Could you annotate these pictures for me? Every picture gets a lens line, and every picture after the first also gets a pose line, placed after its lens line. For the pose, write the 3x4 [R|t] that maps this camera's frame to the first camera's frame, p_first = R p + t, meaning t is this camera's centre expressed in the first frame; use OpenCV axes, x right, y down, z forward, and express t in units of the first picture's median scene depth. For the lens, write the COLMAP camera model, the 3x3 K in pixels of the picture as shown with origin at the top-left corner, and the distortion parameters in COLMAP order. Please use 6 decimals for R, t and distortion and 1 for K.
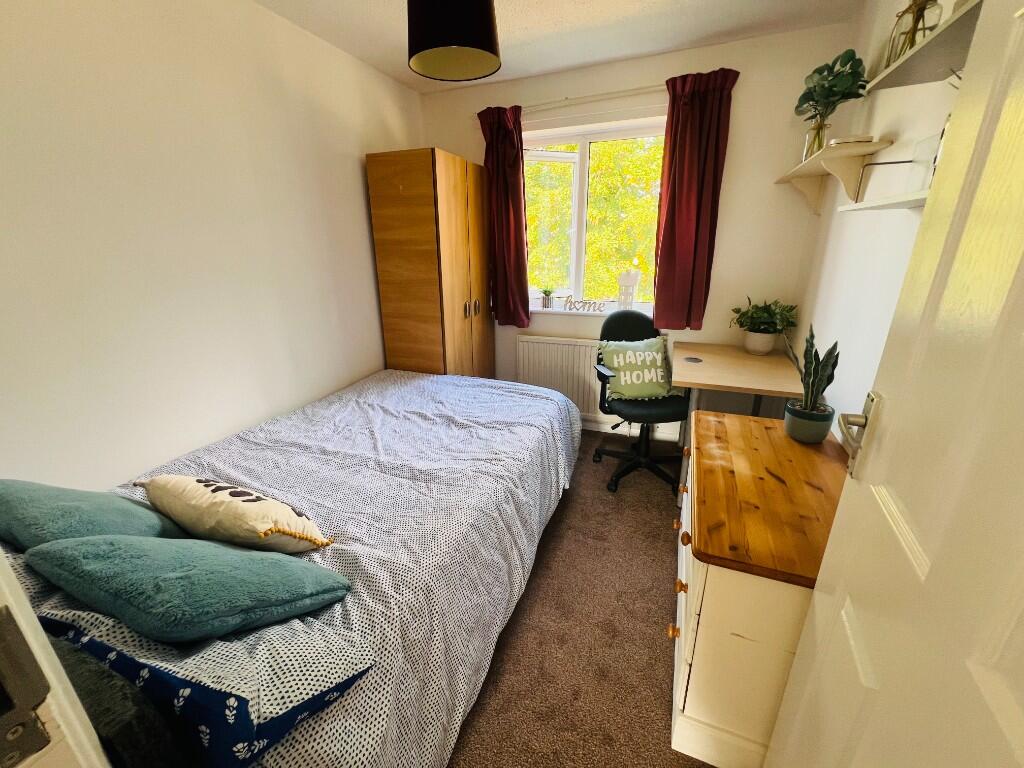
lens RADIAL K [[409.7, 0, 511.1], [0, 409.7, 383.1], [0, 0, 1]] dist [-0.001023, 0.000725]
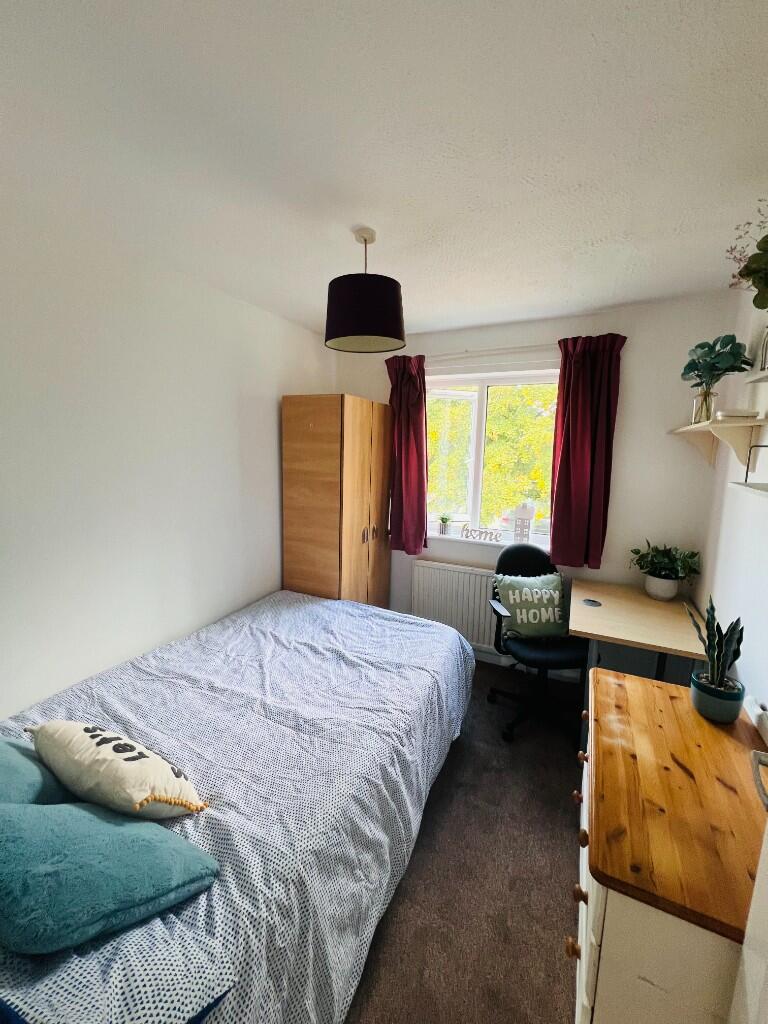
lens RADIAL K [[409.7, 0, 386.4], [0, 409.7, 510.8], [0, 0, 1]] dist [-0.001023, 0.000725]
pose [[0.997252, 0.042641, -0.060586, 0.008562], [-0.052296, 0.984405, -0.167962, -0.110937], [0.052479, 0.170669, 0.983930, -0.030757]]
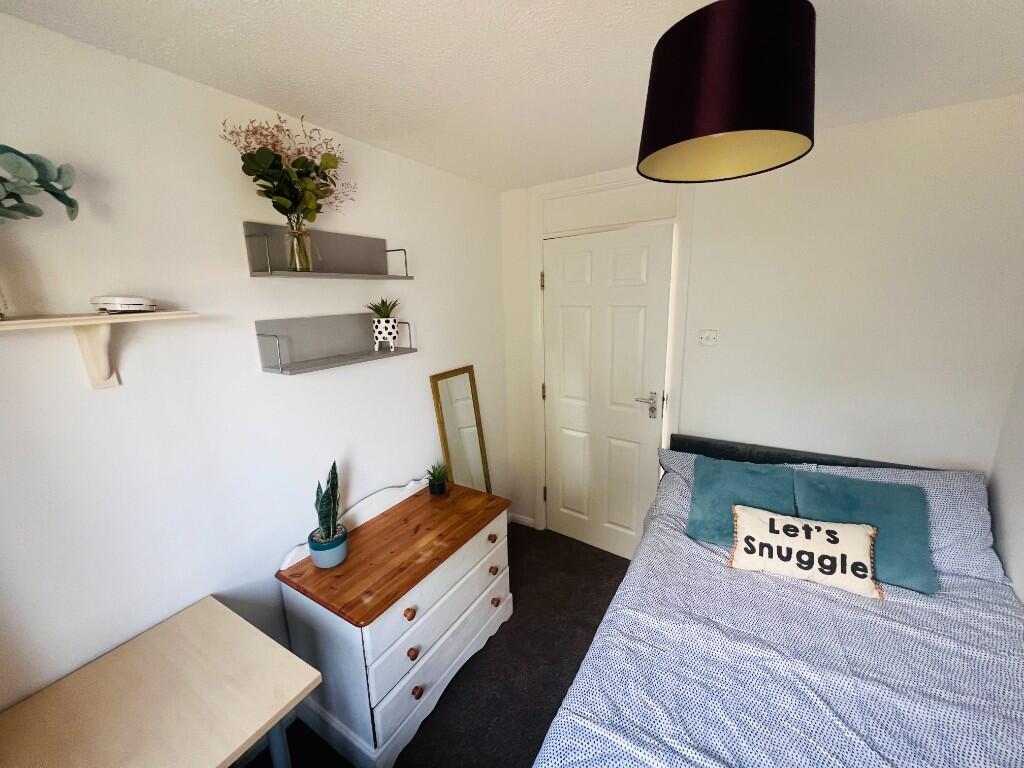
lens RADIAL K [[409.7, 0, 511.1], [0, 409.7, 383.1], [0, 0, 1]] dist [-0.001023, 0.000725]
pose [[-0.987091, 0.009228, 0.159896, 0.056659], [0.091019, 0.853777, 0.512620, -0.692605], [-0.131786, 0.520557, -0.843596, 1.417104]]
